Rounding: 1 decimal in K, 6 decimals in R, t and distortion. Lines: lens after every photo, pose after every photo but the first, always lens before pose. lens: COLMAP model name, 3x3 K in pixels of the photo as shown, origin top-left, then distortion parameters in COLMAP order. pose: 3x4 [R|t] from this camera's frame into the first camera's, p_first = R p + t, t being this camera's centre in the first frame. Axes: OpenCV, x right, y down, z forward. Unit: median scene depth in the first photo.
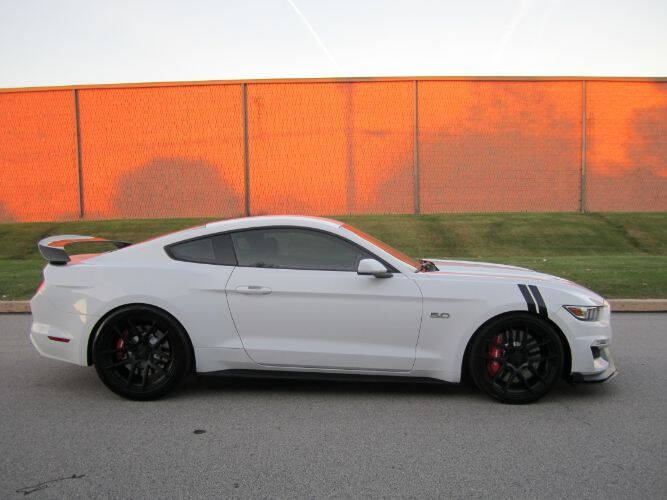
lens RADIAL K [[549.0, 0, 330.8], [0, 549.0, 258.5], [0, 0, 1]] dist [-0.056644, 0.012239]
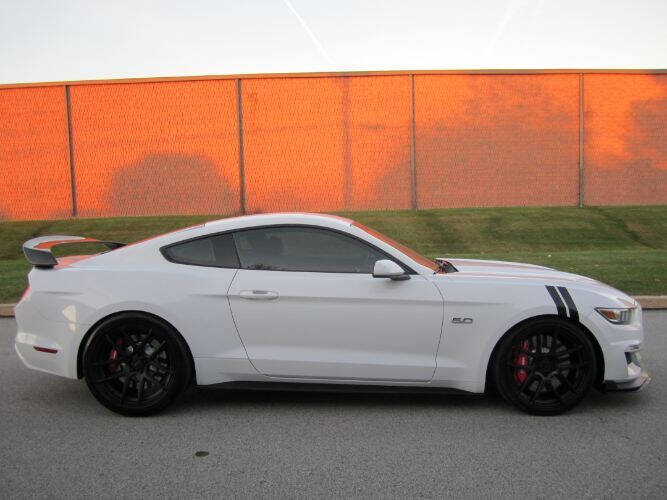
lens RADIAL K [[549.0, 0, 330.8], [0, 549.0, 258.5], [0, 0, 1]] dist [-0.056644, 0.012239]
pose [[0.999912, -0.009297, 0.009510, -0.027103], [0.009227, 0.999931, 0.007320, -0.008342], [-0.009577, -0.007231, 0.999928, 0.080999]]
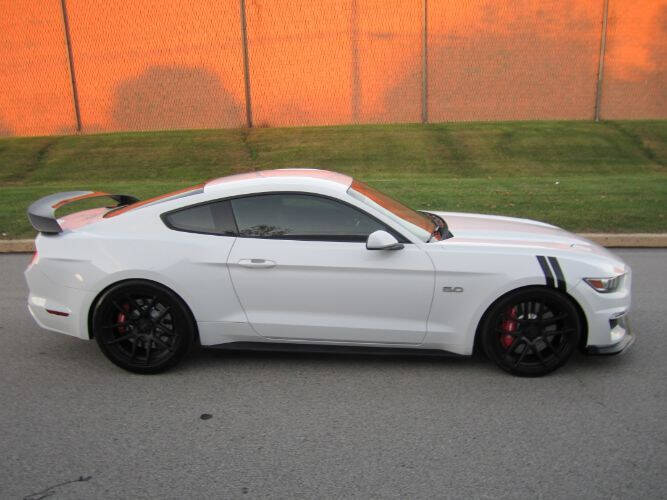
lens RADIAL K [[549.0, 0, 330.8], [0, 549.0, 258.5], [0, 0, 1]] dist [-0.056644, 0.012239]
pose [[0.999917, -0.008054, -0.010091, -0.002821], [0.009689, 0.984669, 0.174164, -0.109785], [0.008533, -0.174247, 0.984665, 0.066035]]
